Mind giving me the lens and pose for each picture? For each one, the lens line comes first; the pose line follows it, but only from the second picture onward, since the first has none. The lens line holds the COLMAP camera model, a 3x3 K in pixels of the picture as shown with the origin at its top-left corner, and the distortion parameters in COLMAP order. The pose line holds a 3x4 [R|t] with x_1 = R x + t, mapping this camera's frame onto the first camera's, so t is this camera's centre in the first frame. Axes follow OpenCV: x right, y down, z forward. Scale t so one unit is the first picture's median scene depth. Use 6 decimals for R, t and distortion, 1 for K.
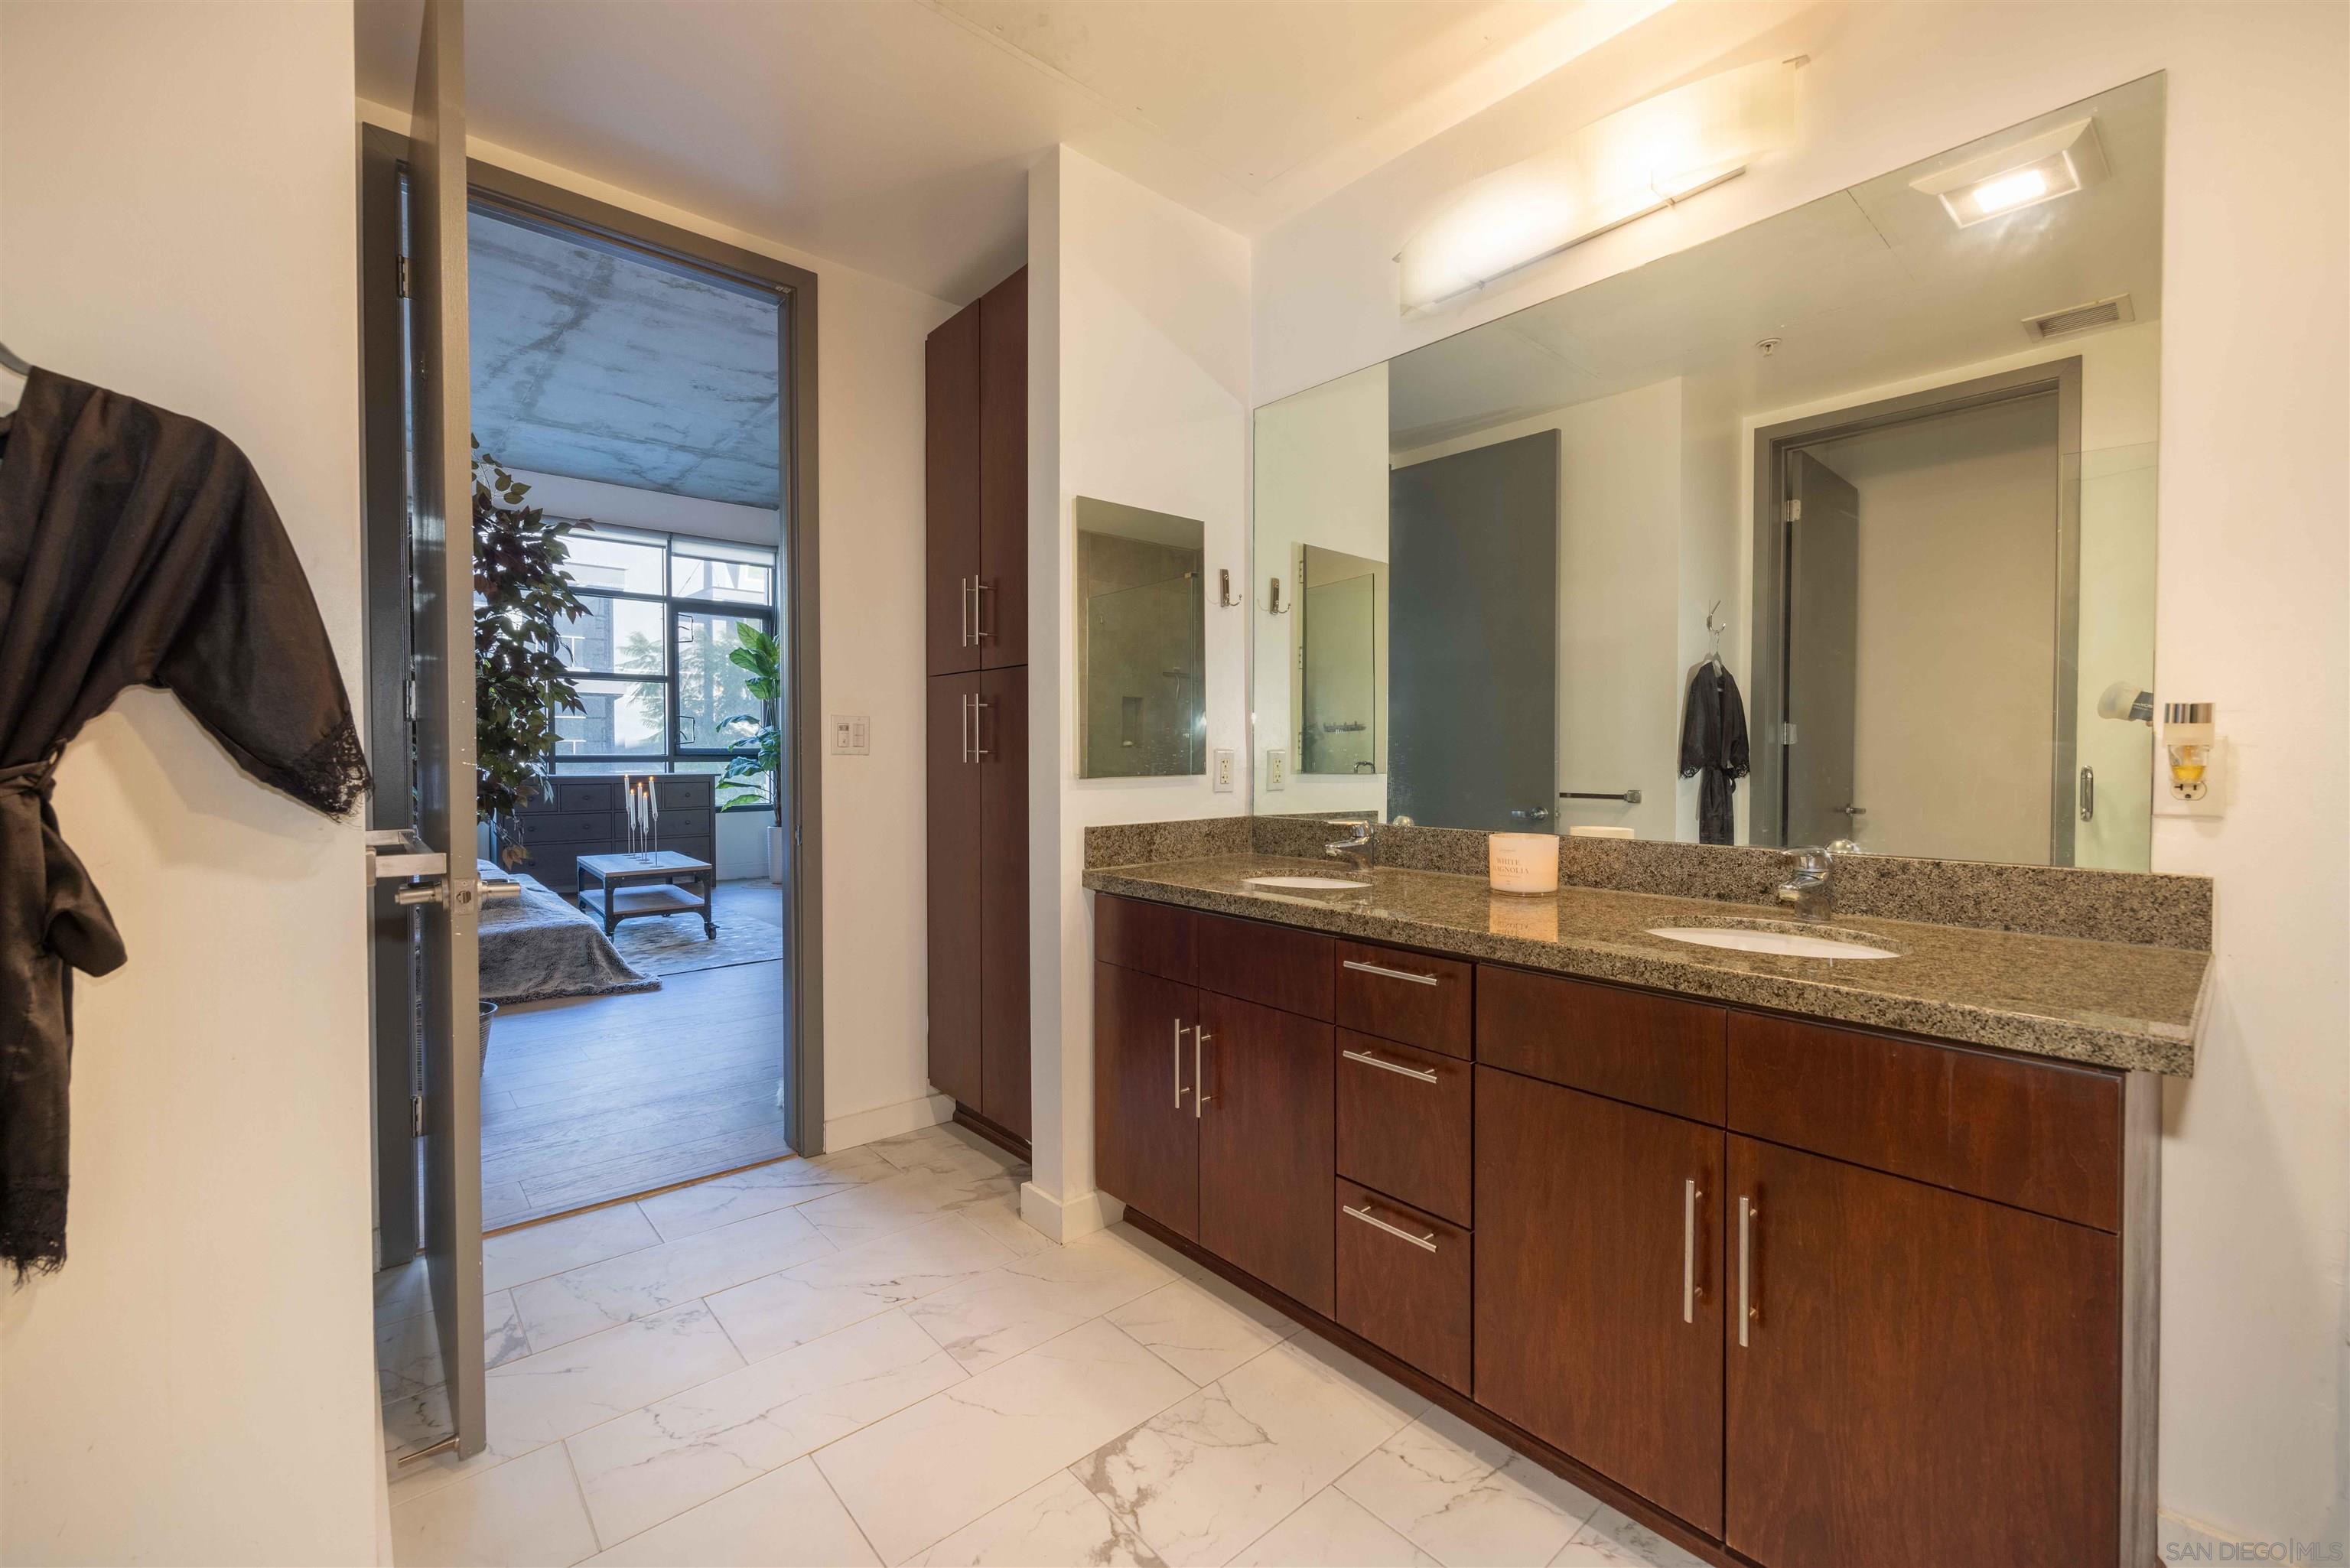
lens RADIAL K [[956.7, 0, 1196.6], [0, 956.7, 749.9], [0, 0, 1]] dist [0.000261, 0.000142]
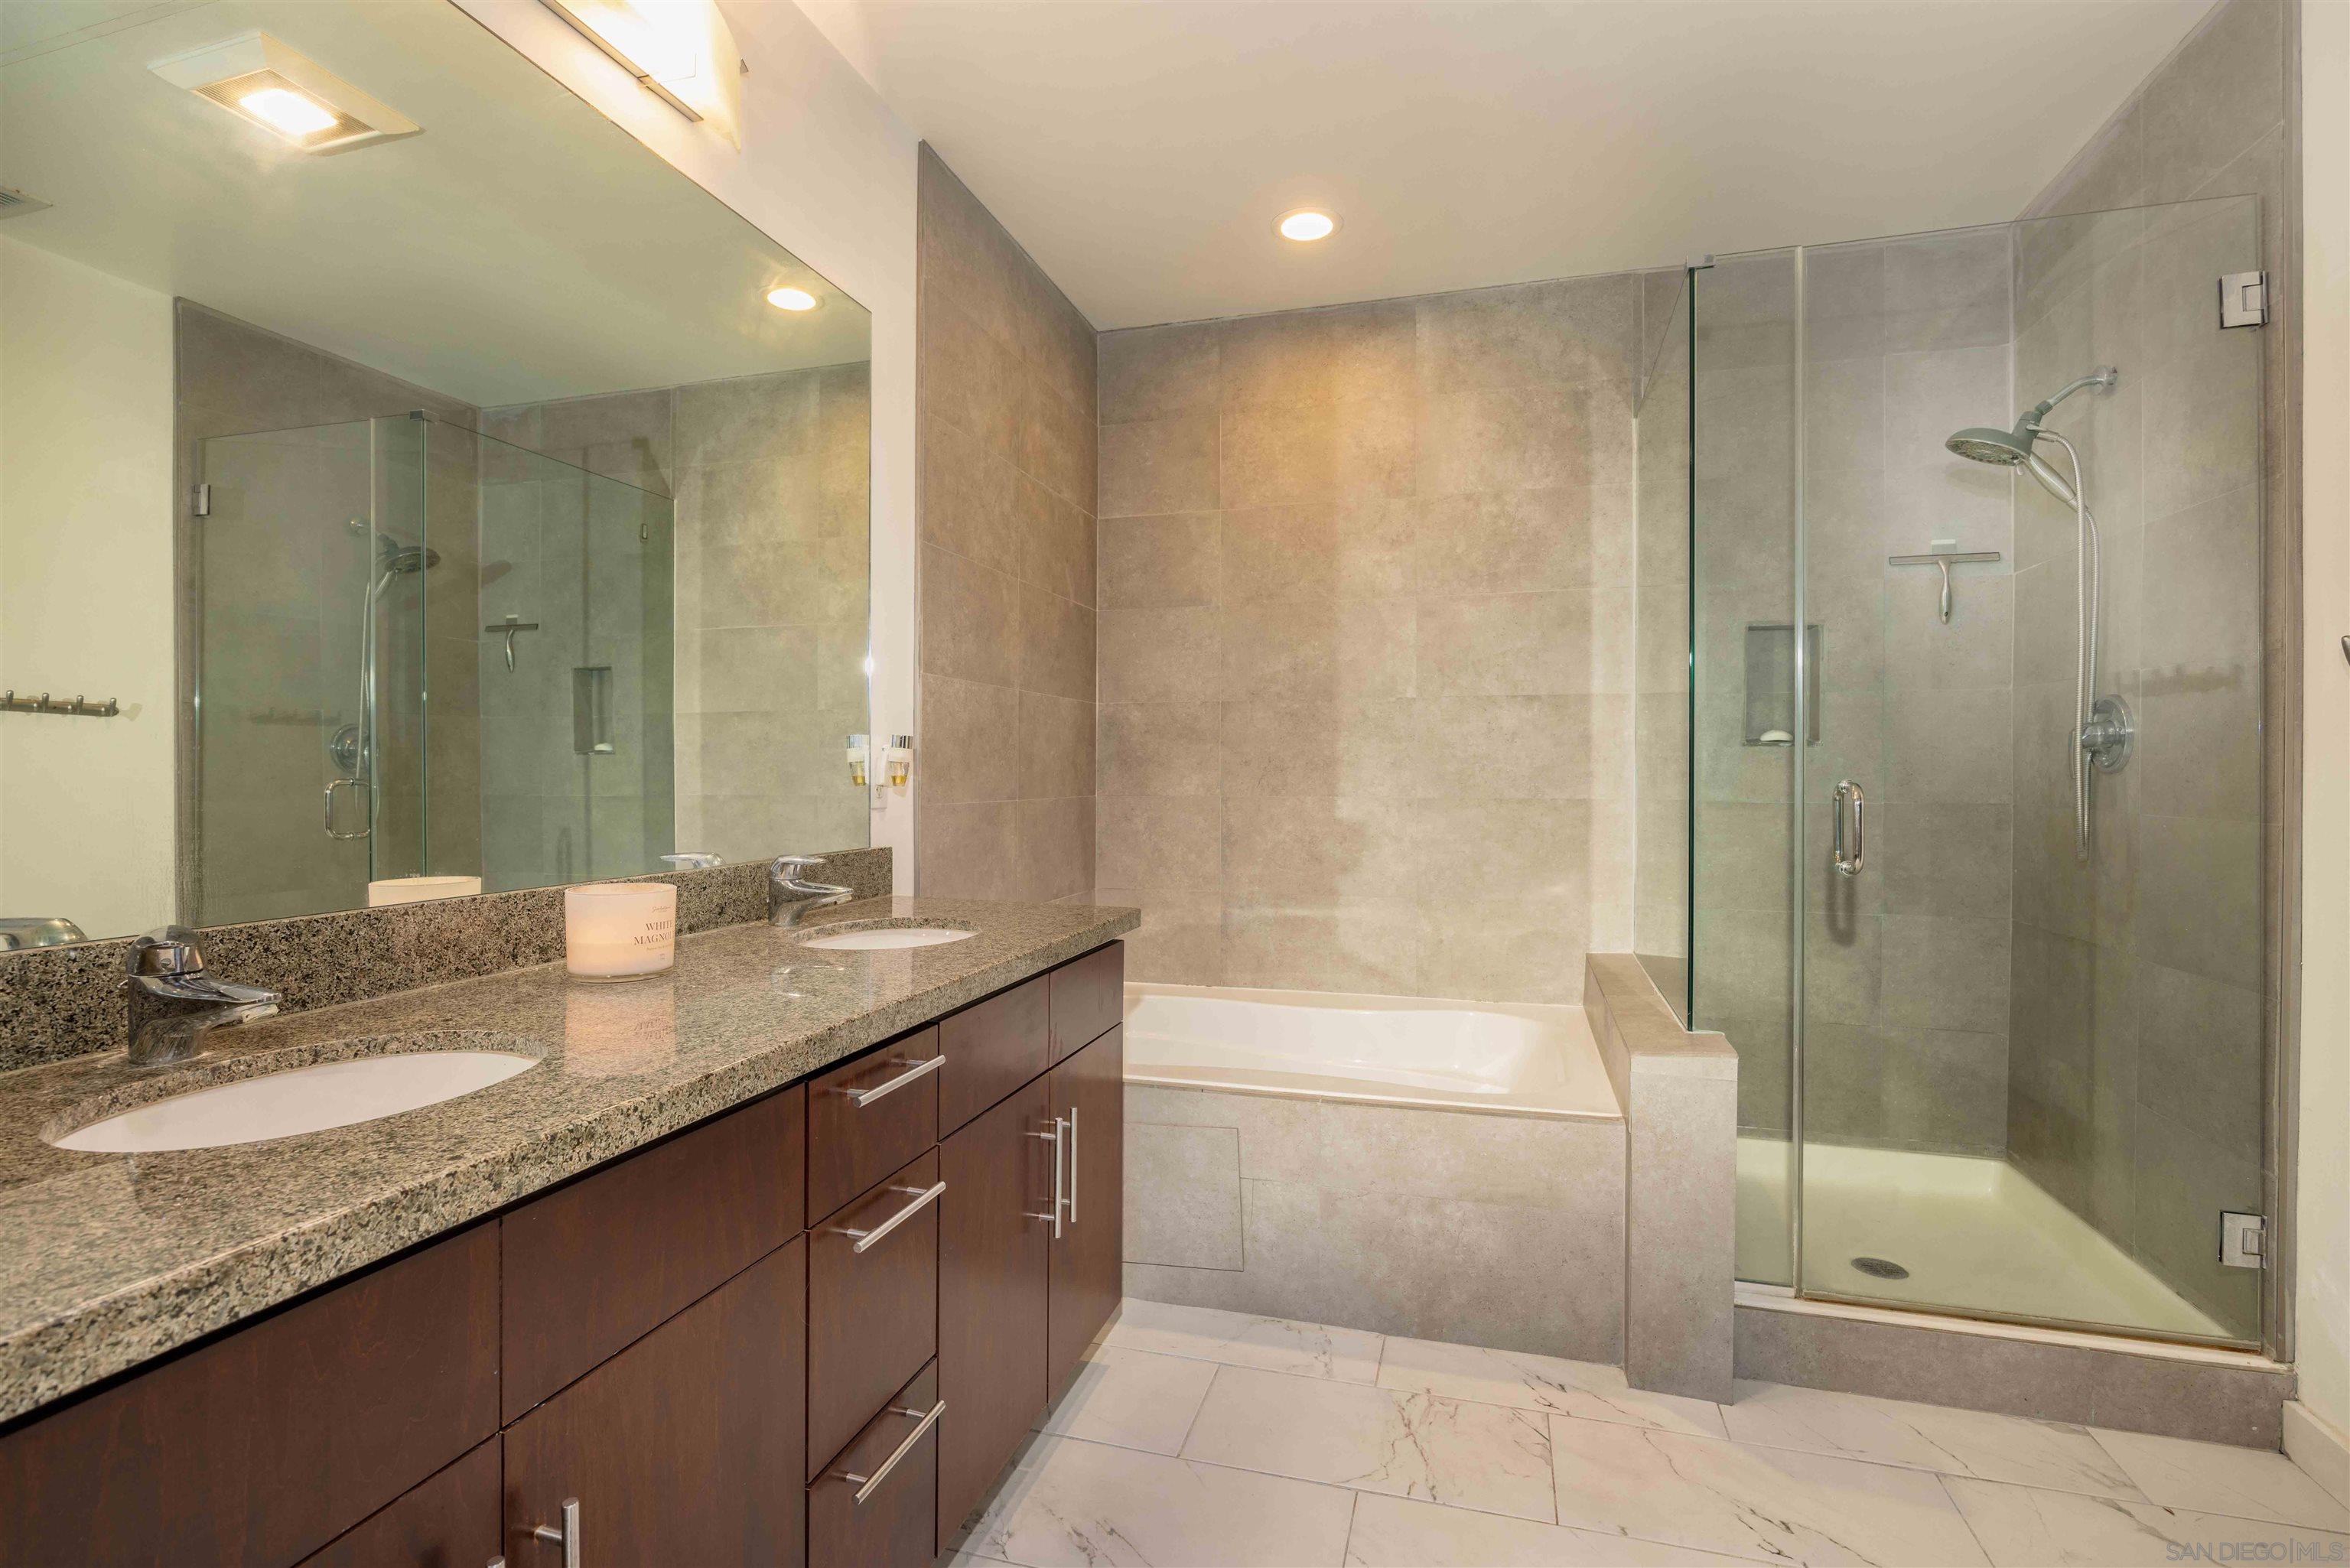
lens RADIAL K [[1044.6, 0, 1165.0], [0, 1044.6, 774.2], [0, 0, 1]] dist [-0.020885, 0.000478]
pose [[-0.504294, 0.006150, 0.863510, -0.480621], [-0.000083, 0.999974, -0.007170, 0.018900], [-0.863532, -0.003687, -0.504281, 1.089506]]
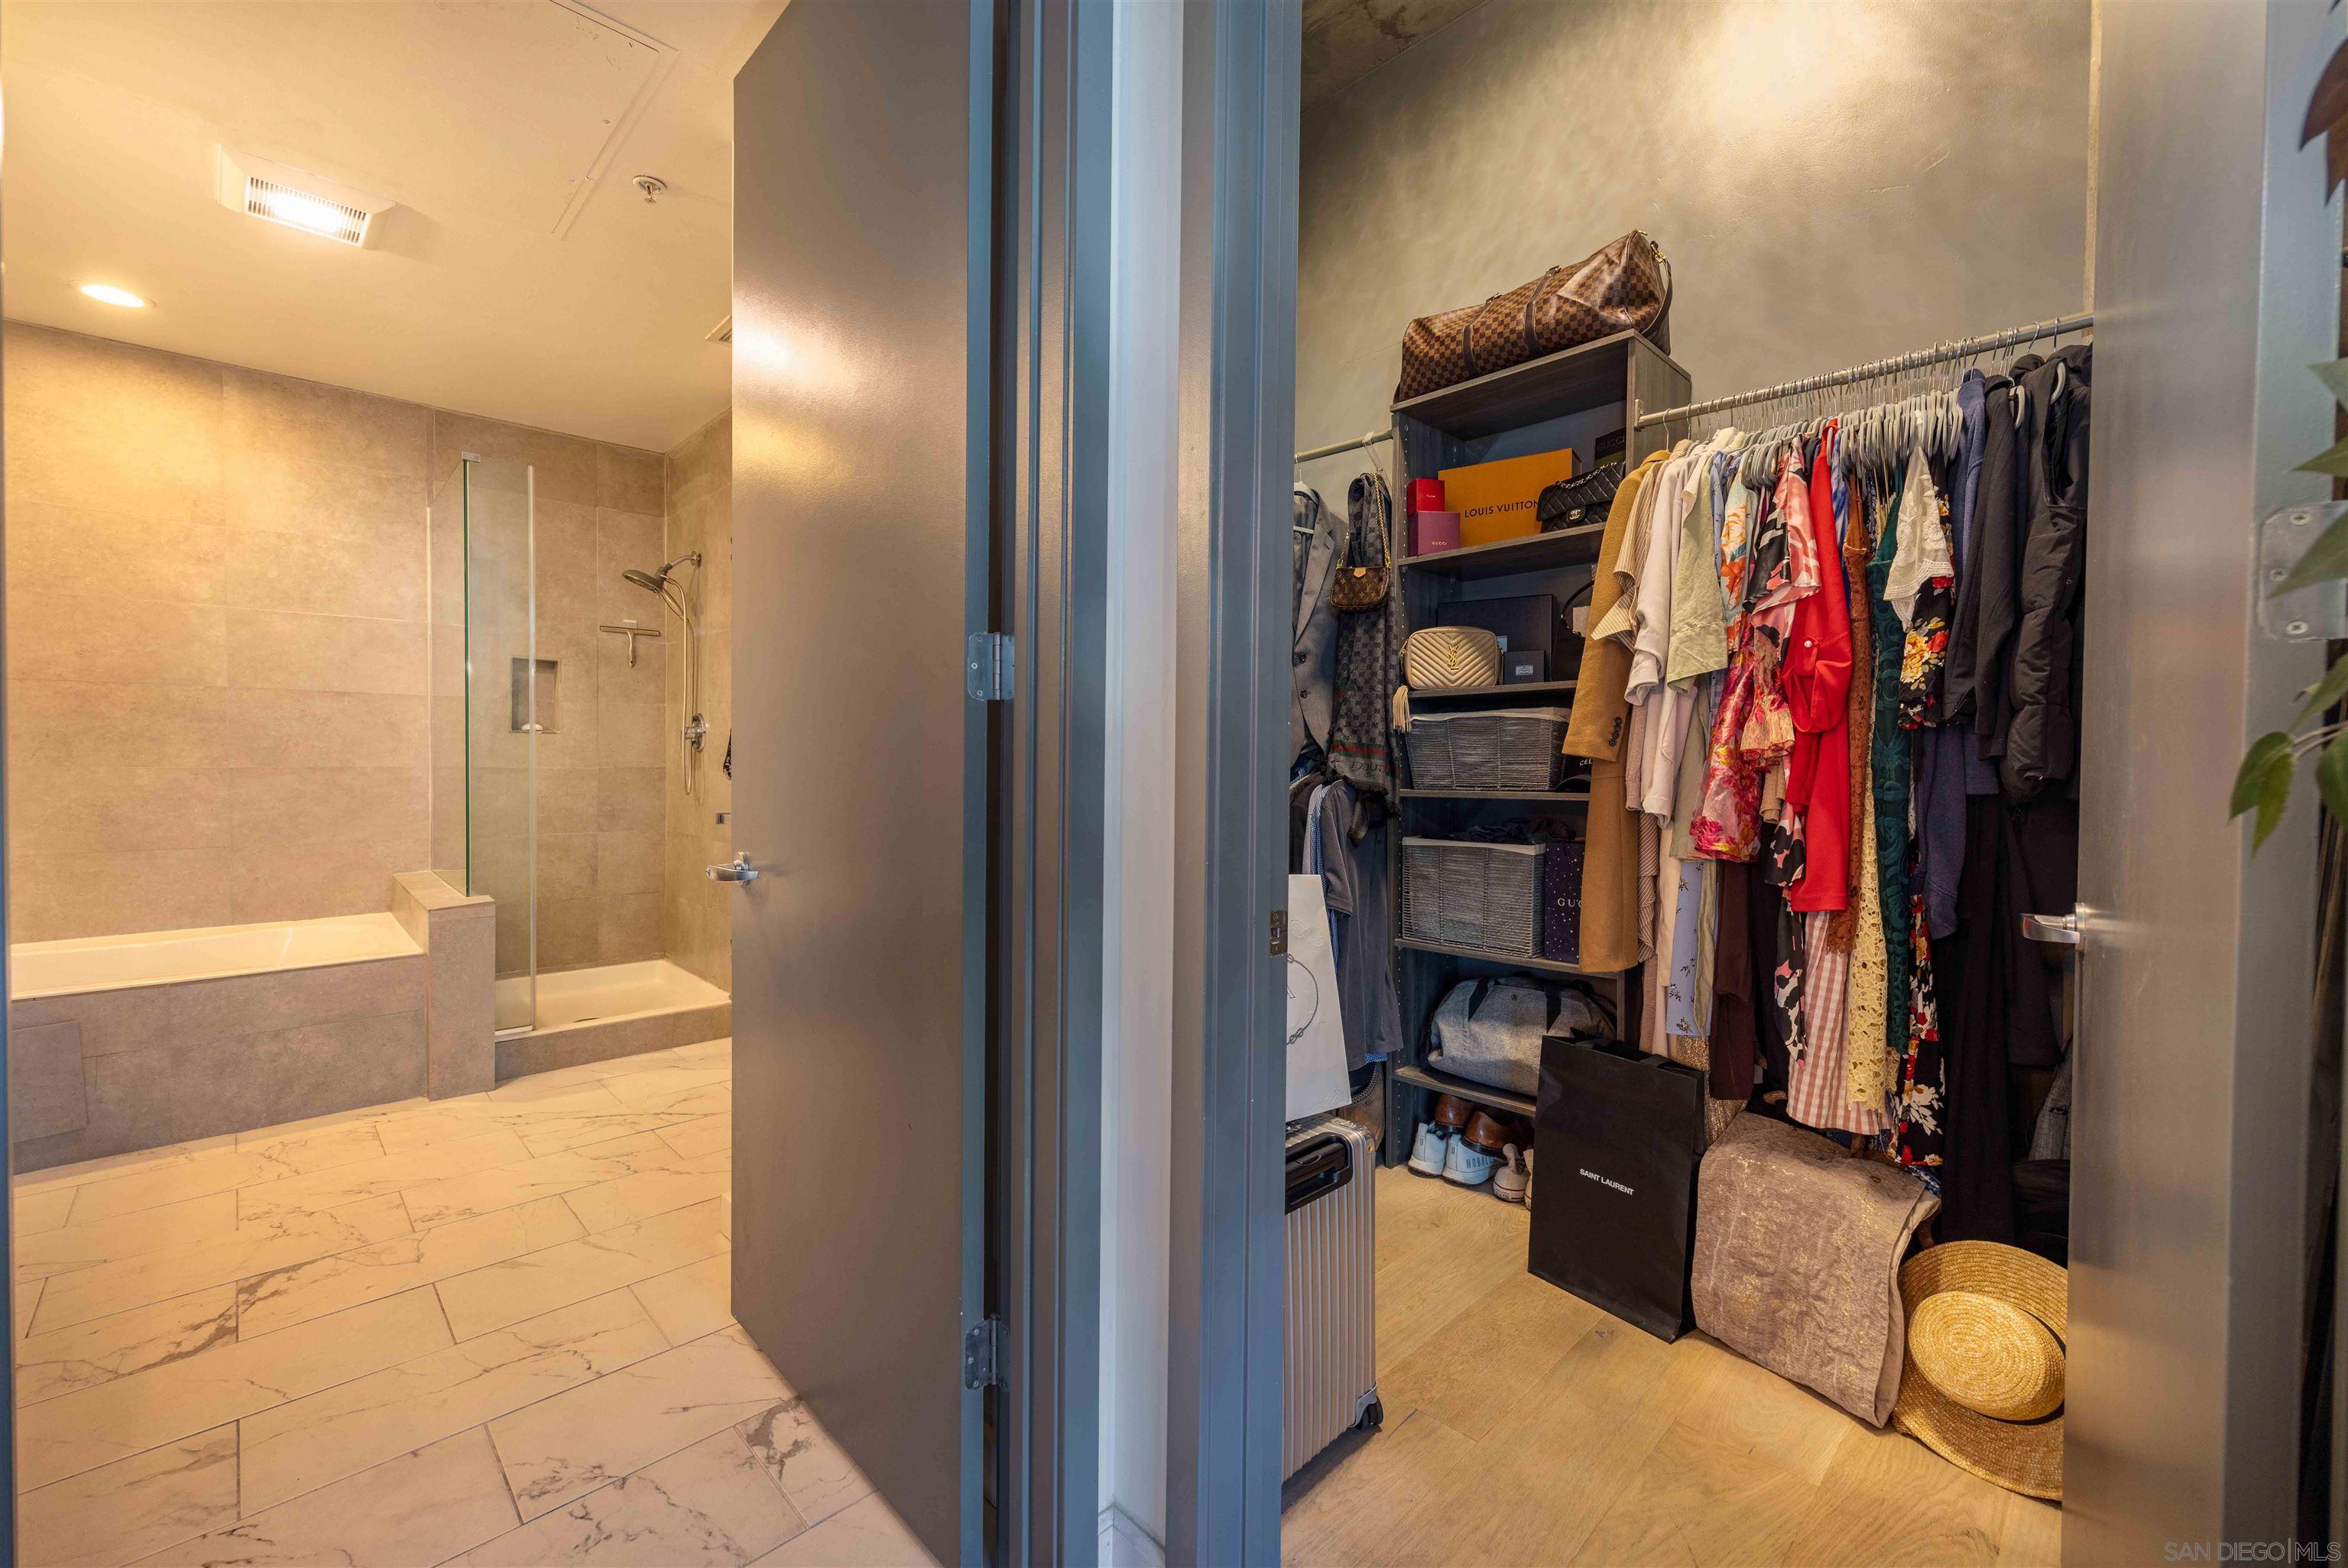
lens RADIAL K [[963.2, 0, 1174.0], [0, 963.2, 784.0], [0, 0, 1]] dist [0.000288, 0.000445]
pose [[-0.999461, -0.005561, -0.032344, -1.075932], [-0.006494, 0.999564, 0.028812, 0.010357], [0.032170, 0.029007, -0.999061, 1.894767]]
